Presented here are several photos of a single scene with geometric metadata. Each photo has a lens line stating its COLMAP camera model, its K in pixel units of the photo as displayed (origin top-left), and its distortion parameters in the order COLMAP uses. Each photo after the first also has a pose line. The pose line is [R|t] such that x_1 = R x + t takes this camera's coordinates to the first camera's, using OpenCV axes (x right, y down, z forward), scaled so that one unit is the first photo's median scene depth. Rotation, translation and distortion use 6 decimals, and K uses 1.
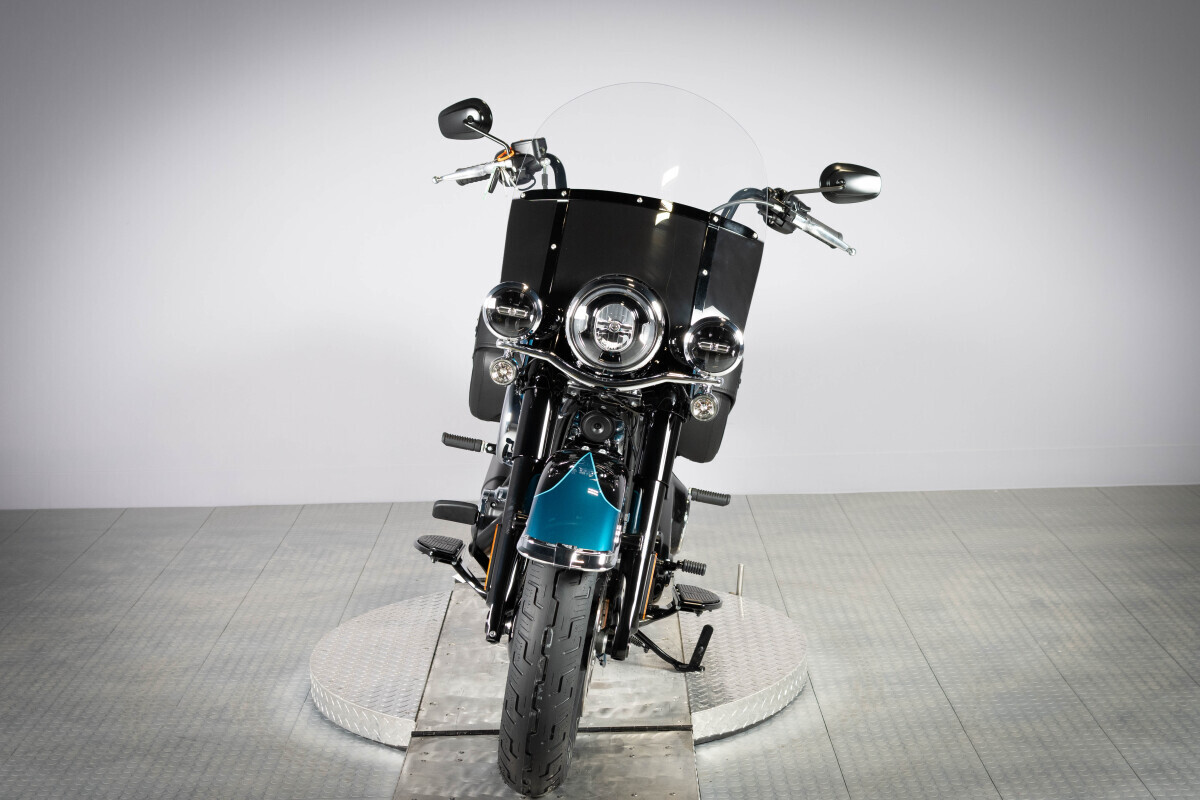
lens RADIAL K [[1962.3, 0, 621.6], [0, 1962.3, 398.0], [0, 0, 1]] dist [-0.028889, -0.008229]
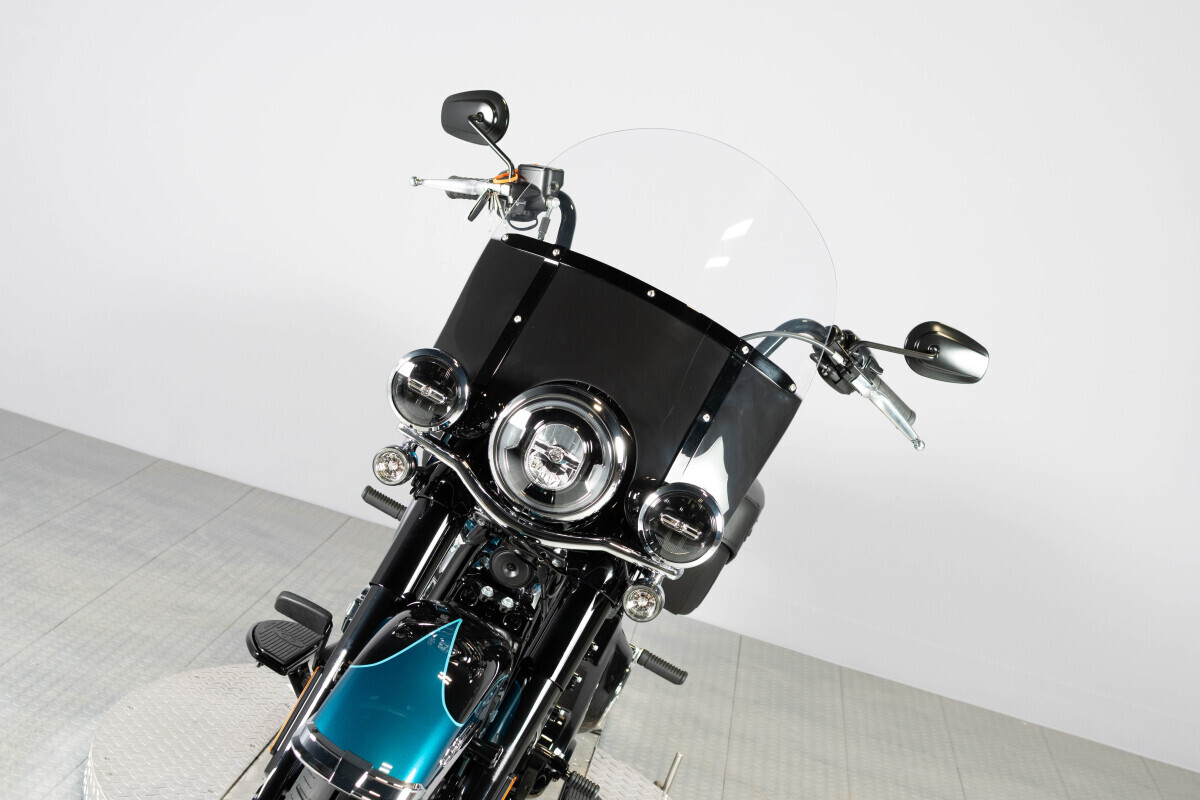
lens RADIAL K [[1830.0, 0, 600.0], [0, 1830.0, 400.0], [0, 0, 1]] dist [0.012022, -0.069573]
pose [[0.949977, 0.304361, -0.070060, 0.048045], [-0.304346, 0.952496, 0.011146, -0.062769], [0.070124, 0.010734, 0.997480, 0.318150]]
